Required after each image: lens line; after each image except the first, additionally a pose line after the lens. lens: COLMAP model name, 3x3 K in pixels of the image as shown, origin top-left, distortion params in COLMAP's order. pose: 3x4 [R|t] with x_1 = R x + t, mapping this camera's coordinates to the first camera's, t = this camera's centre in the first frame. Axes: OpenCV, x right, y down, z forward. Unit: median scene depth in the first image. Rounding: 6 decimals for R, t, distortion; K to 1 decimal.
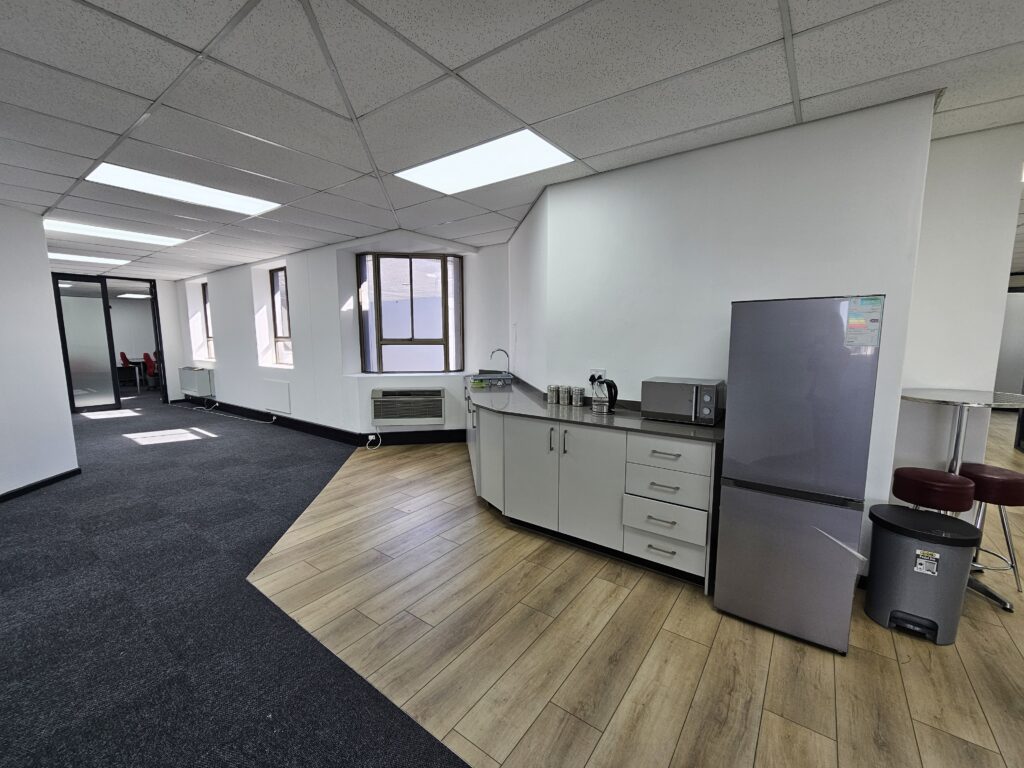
lens RADIAL K [[420.7, 0, 511.2], [0, 420.7, 388.8], [0, 0, 1]] dist [-0.003973, 0.000431]
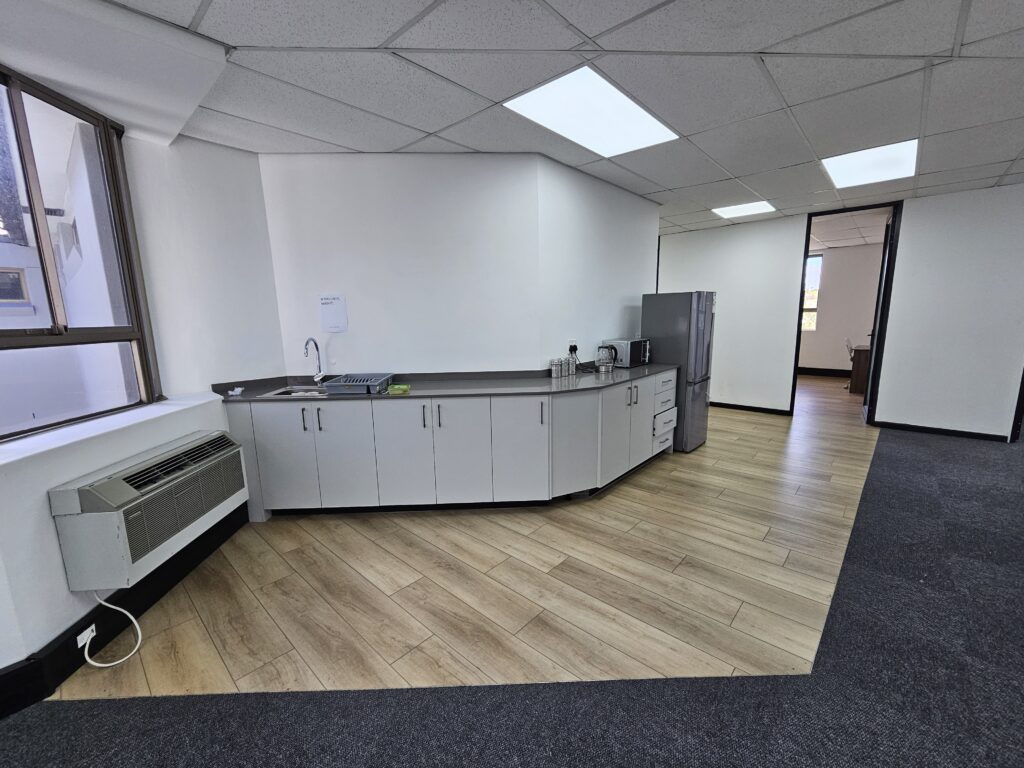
lens RADIAL K [[420.7, 0, 511.2], [0, 420.7, 388.8], [0, 0, 1]] dist [-0.003973, 0.000431]
pose [[0.106624, -0.171773, 0.979350, -0.952428], [0.146156, 0.976973, 0.155443, -0.117613], [-0.983499, 0.126564, 0.129275, 1.006985]]
